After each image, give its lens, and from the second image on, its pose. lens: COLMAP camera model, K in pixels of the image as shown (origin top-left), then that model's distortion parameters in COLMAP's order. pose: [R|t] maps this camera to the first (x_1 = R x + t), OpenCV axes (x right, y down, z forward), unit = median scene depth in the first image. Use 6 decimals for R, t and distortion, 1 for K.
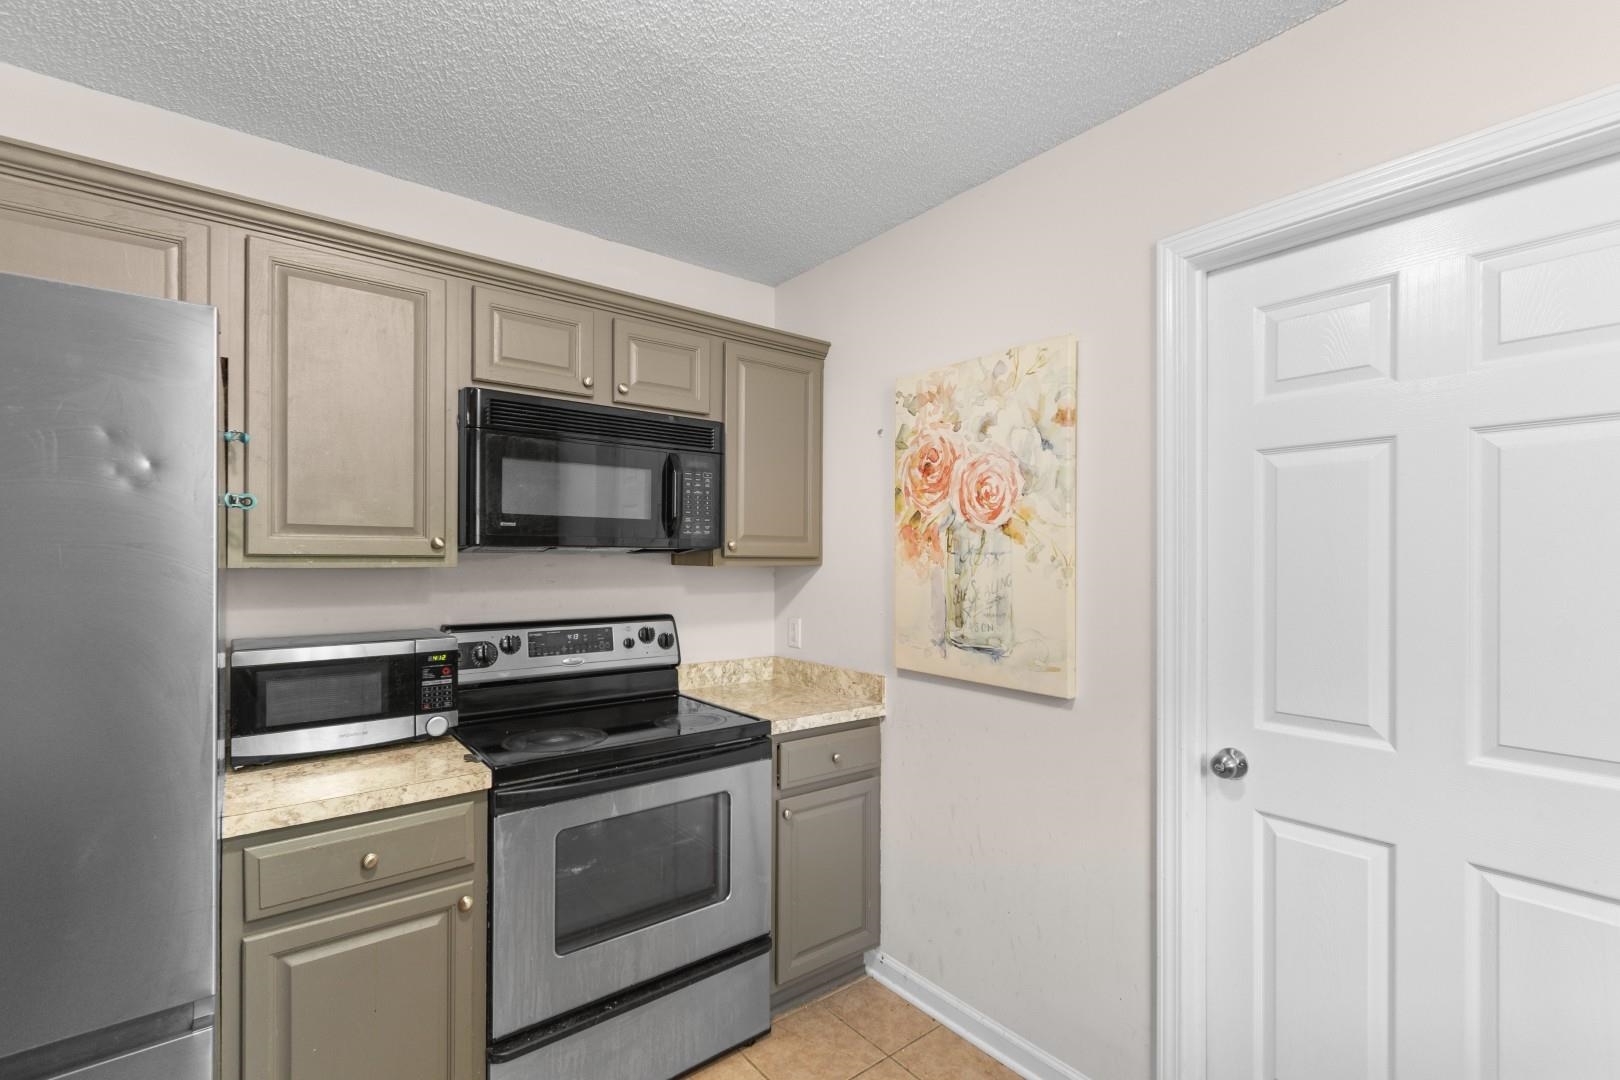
lens RADIAL K [[720.0, 0, 802.9], [0, 720.0, 552.9], [0, 0, 1]] dist [-0.001745, -0.000553]
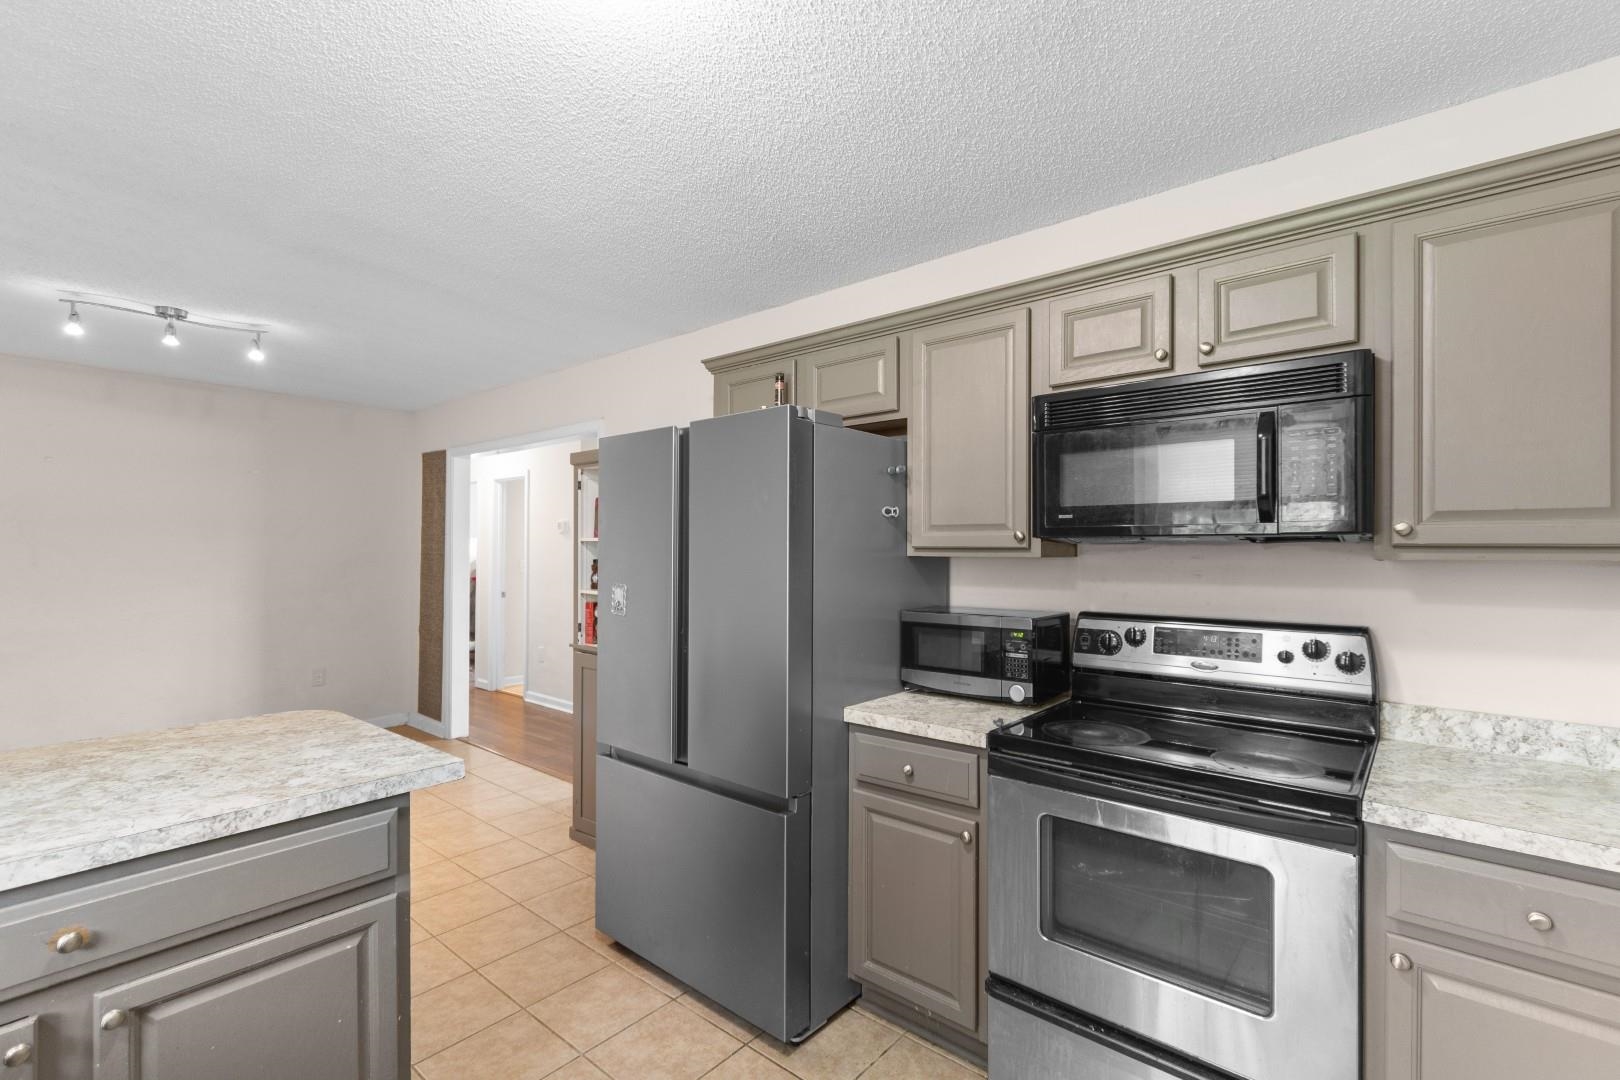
lens RADIAL K [[720.0, 0, 805.0], [0, 720.0, 539.7], [0, 0, 1]] dist [-0.001745, -0.000553]
pose [[0.190073, -0.016060, -0.981639, 0.481782], [0.005884, 0.999867, -0.015219, 0.006731], [0.981752, -0.002883, 0.190143, 0.372139]]
